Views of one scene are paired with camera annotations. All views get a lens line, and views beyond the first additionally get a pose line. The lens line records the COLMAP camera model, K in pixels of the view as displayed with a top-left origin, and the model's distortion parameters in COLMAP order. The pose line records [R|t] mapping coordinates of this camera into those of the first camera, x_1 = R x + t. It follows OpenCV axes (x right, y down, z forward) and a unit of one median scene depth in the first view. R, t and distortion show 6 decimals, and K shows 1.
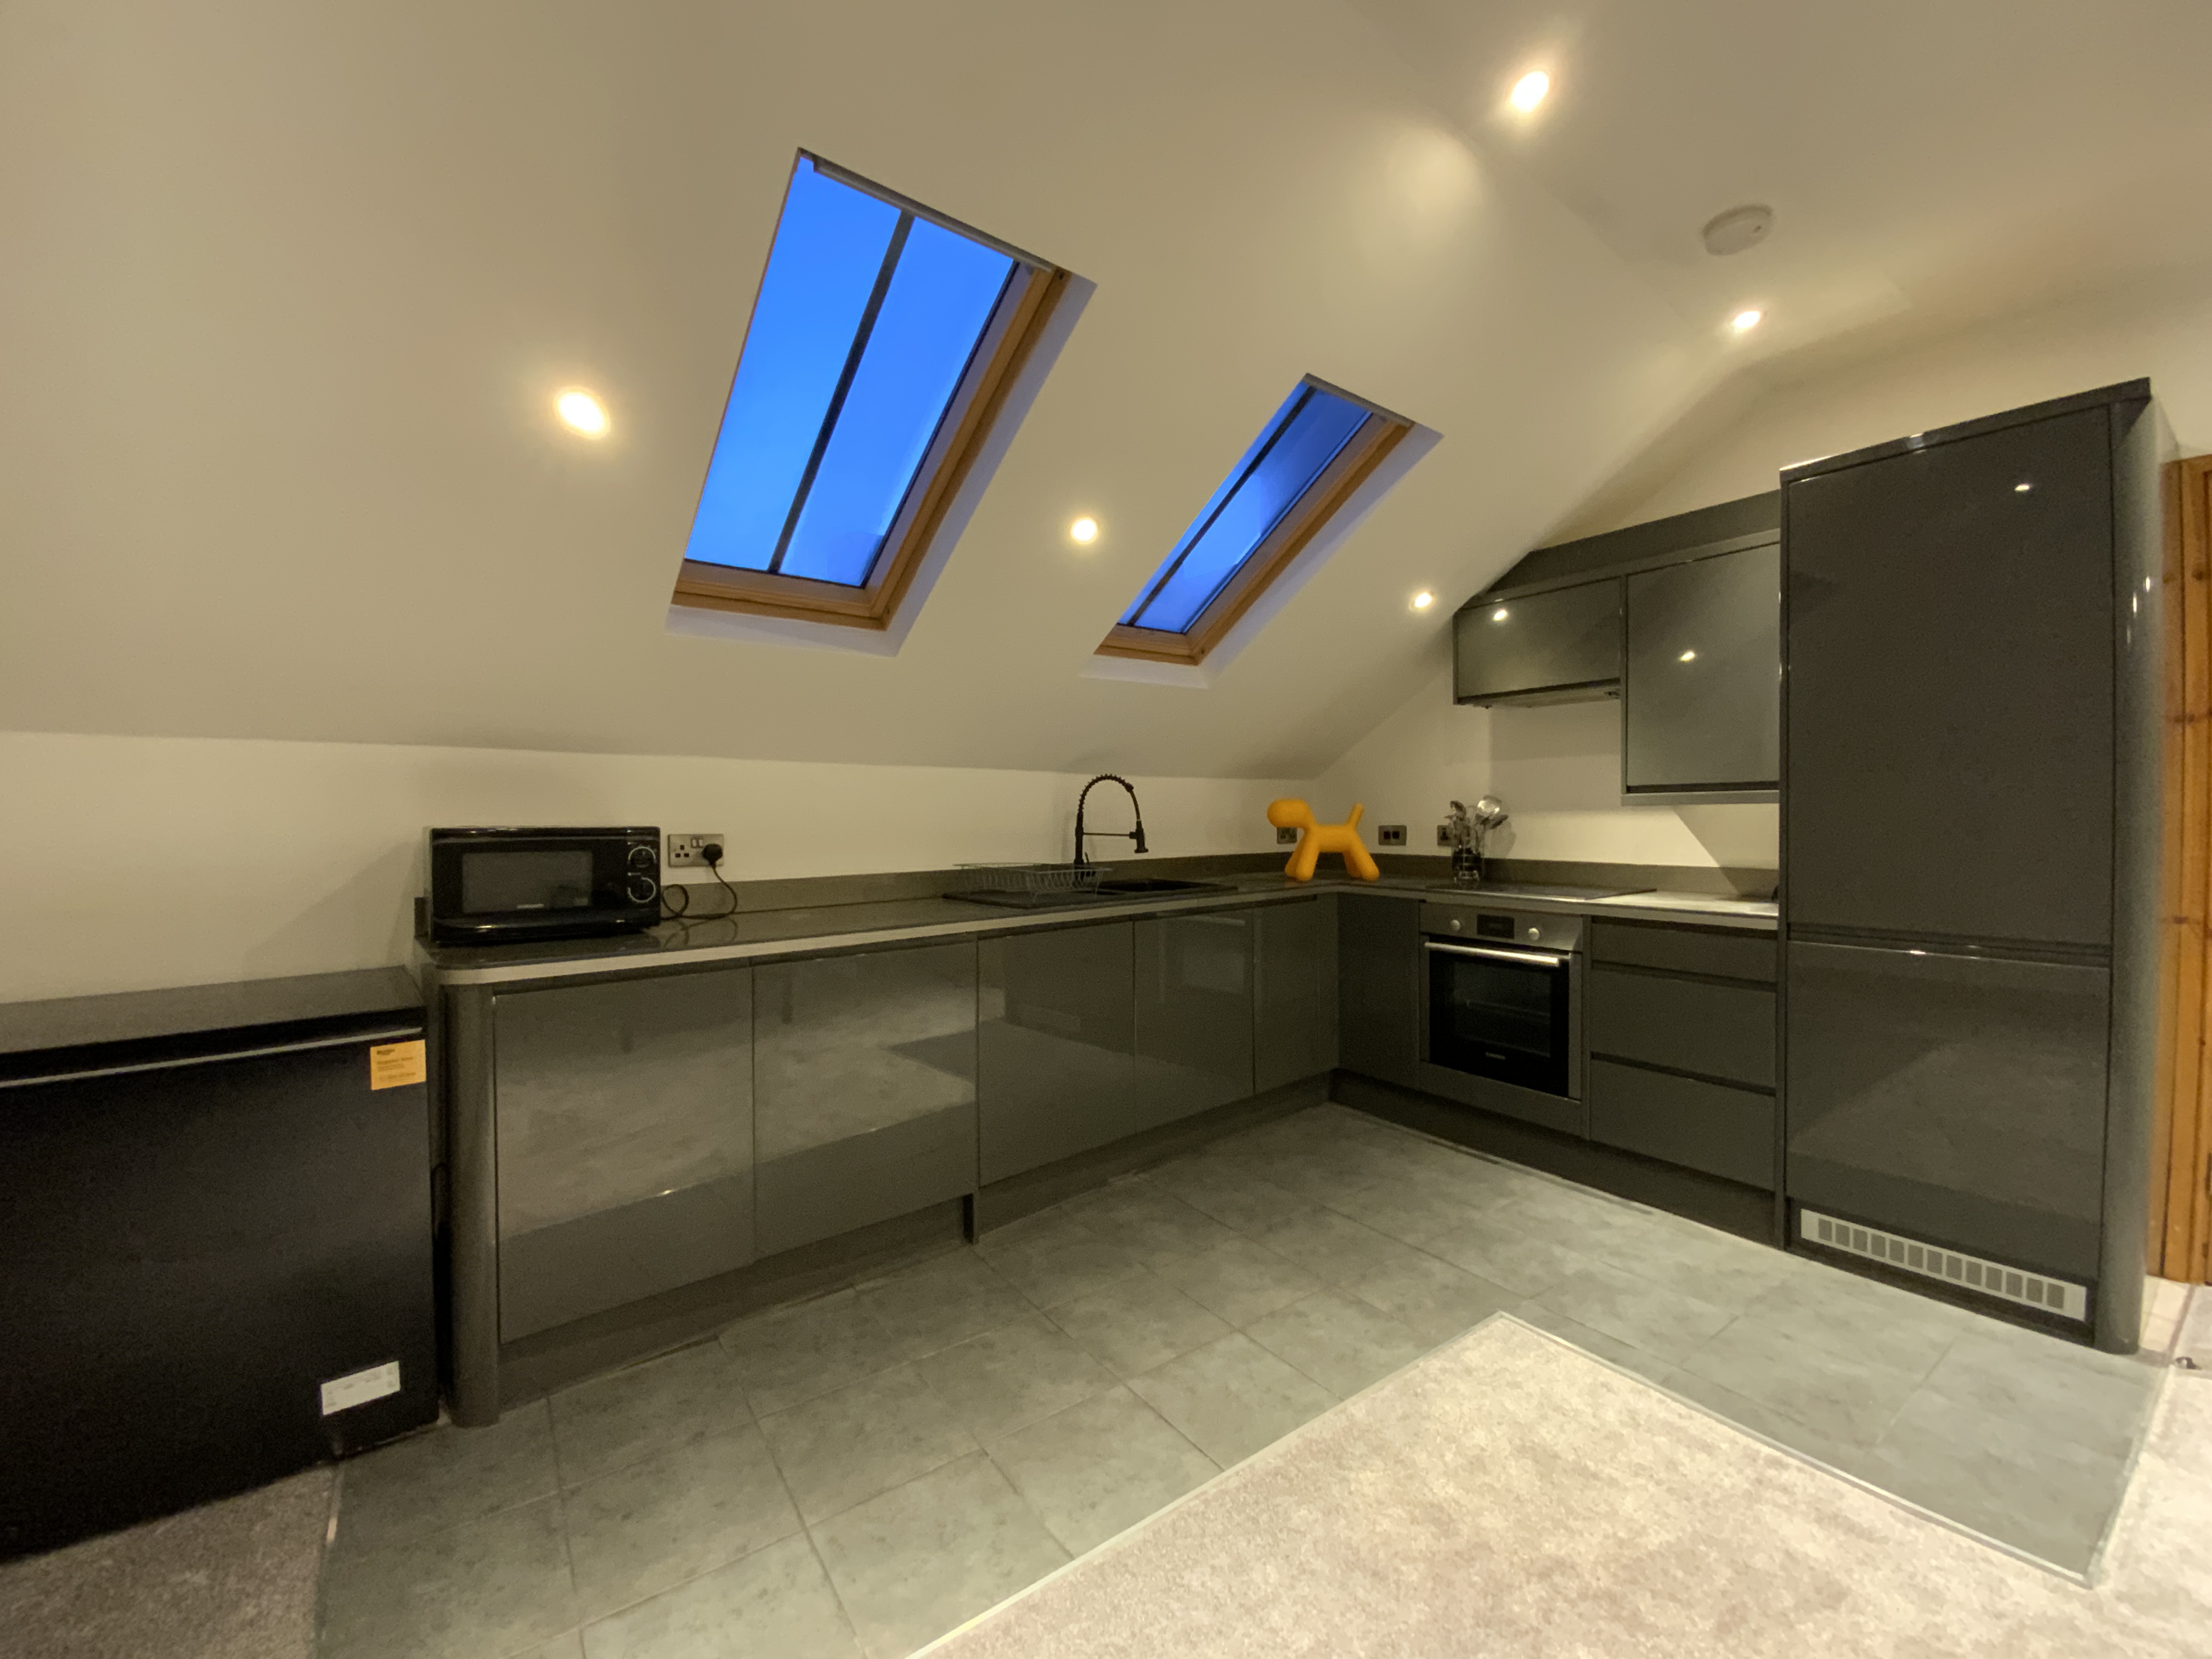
lens RADIAL K [[866.7, 0, 1106.0], [0, 866.7, 829.5], [0, 0, 1]] dist [0.033692, -0.023636]
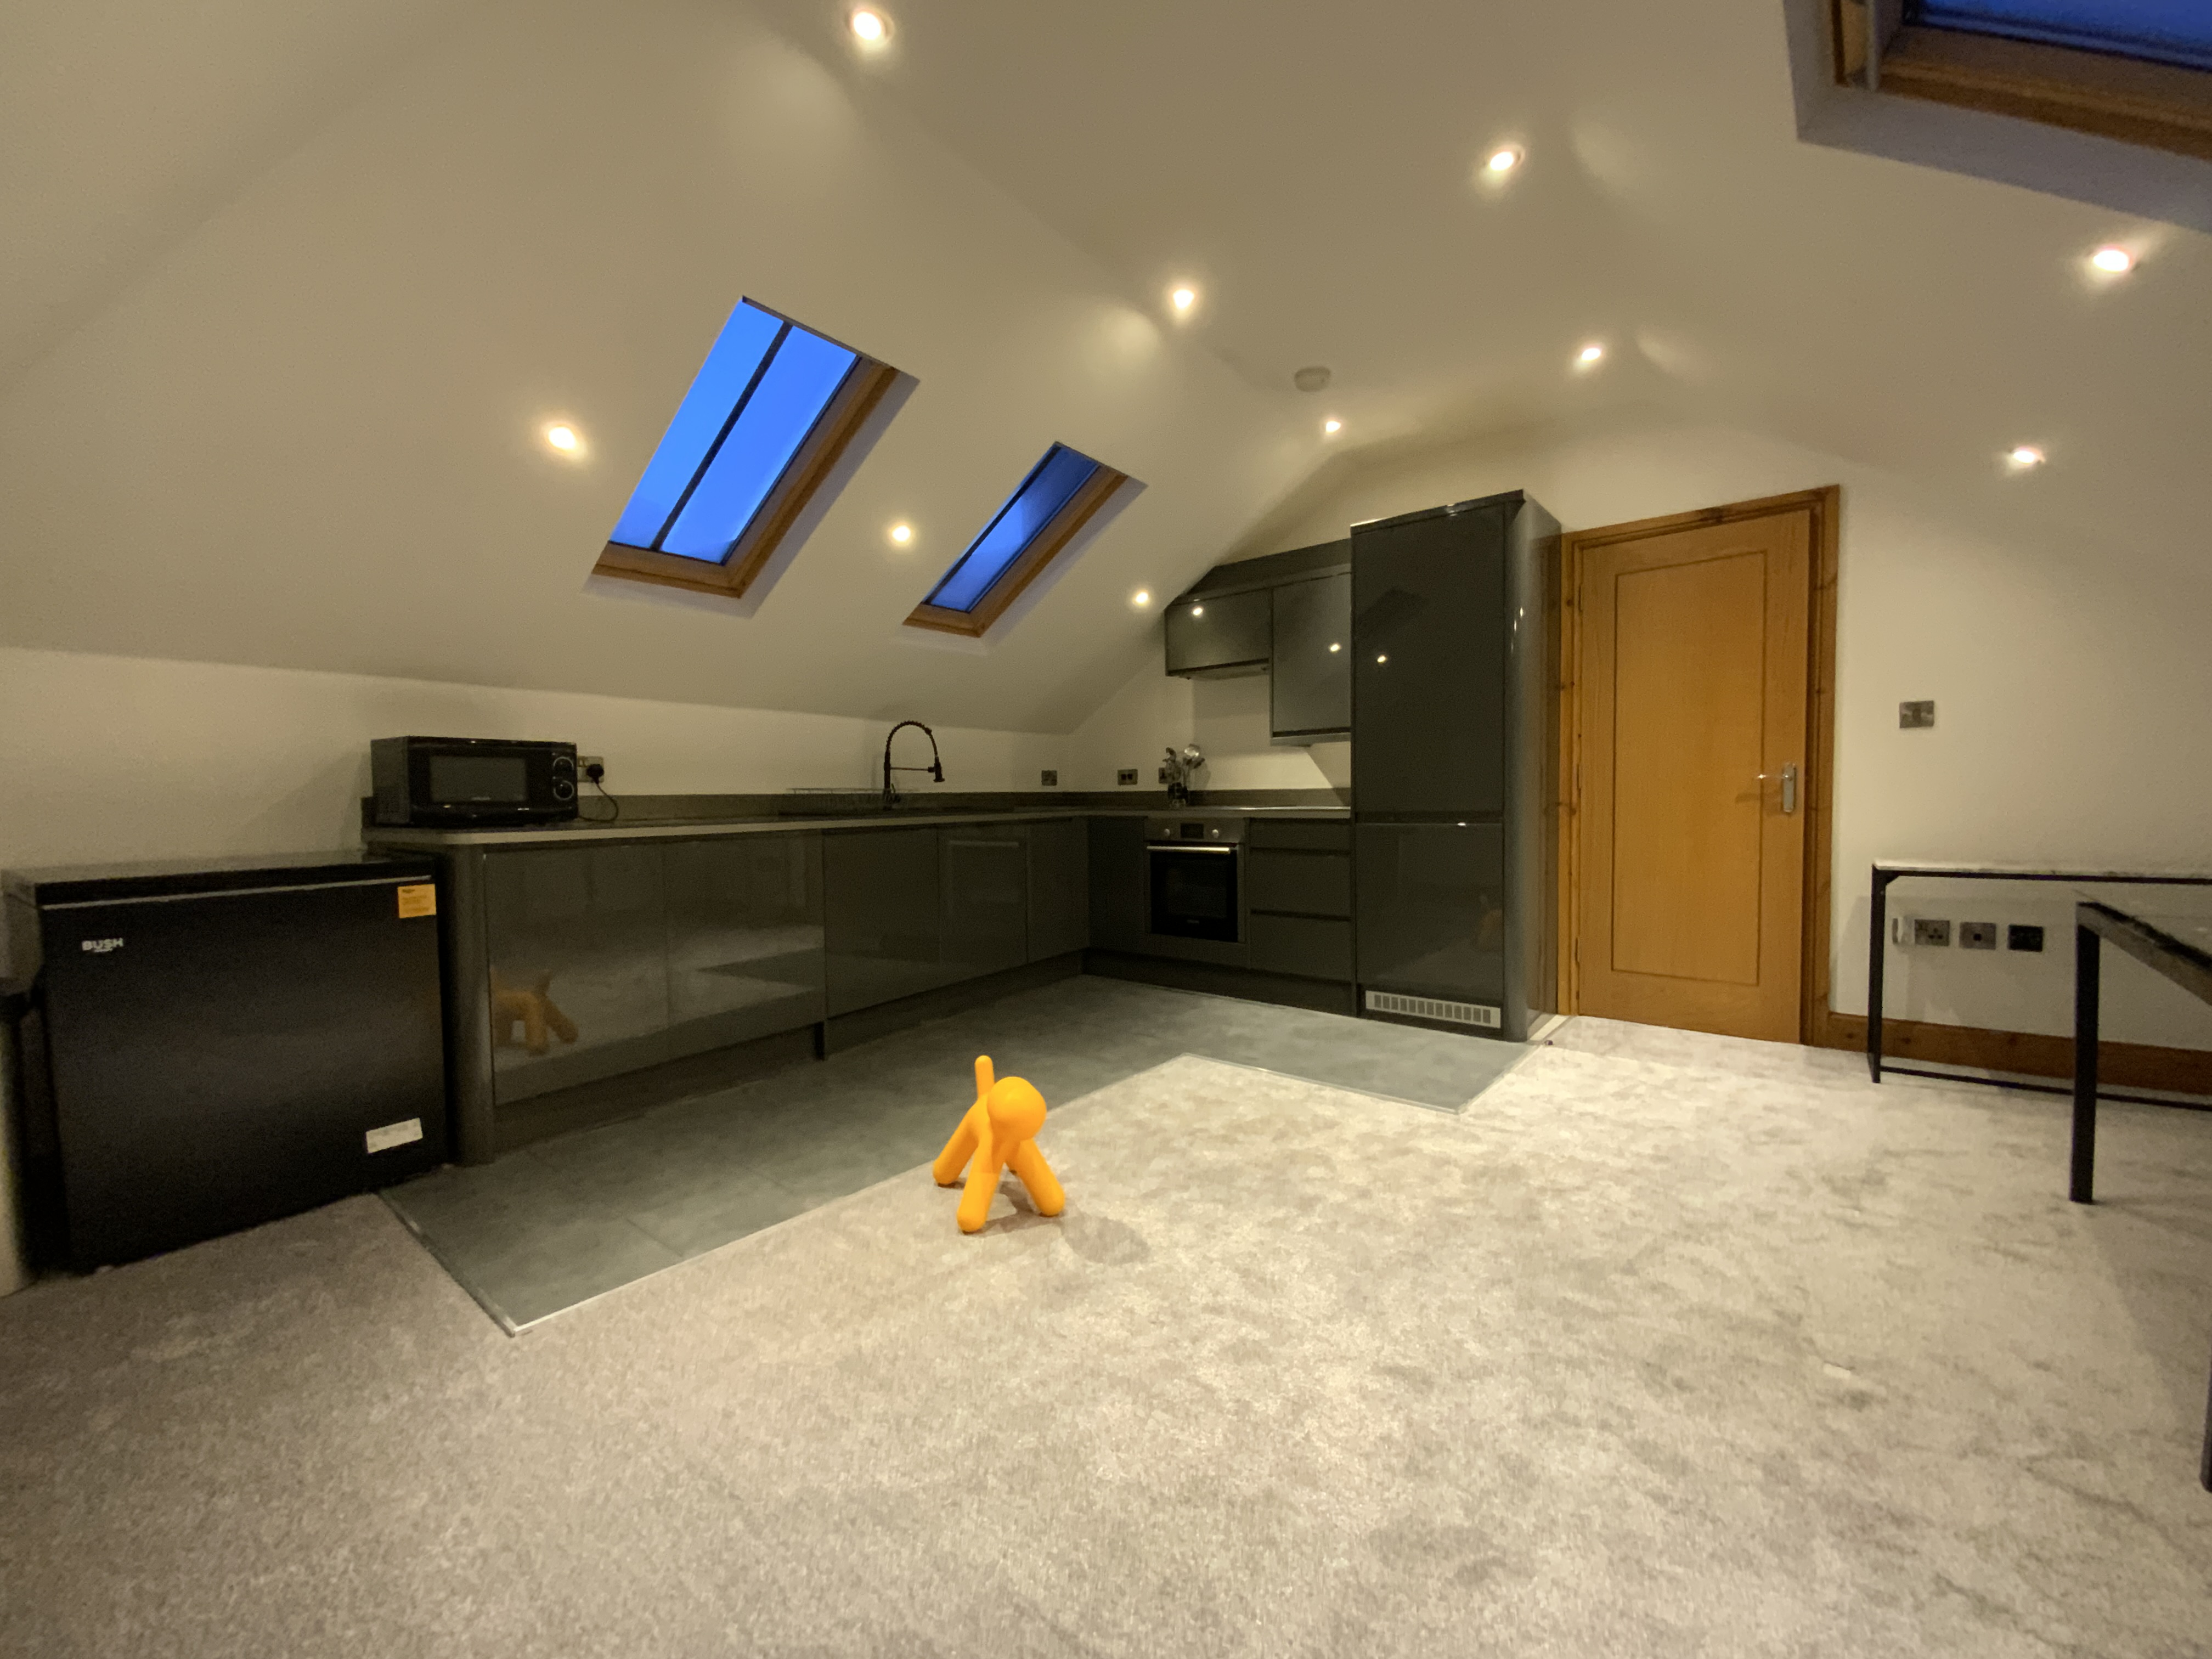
lens RADIAL K [[866.7, 0, 1106.0], [0, 866.7, 829.5], [0, 0, 1]] dist [0.033692, -0.023636]
pose [[0.962726, -0.021222, 0.269643, -0.088683], [0.015891, 0.999633, 0.021938, 0.093936], [-0.270010, -0.016835, 0.962710, -0.402761]]
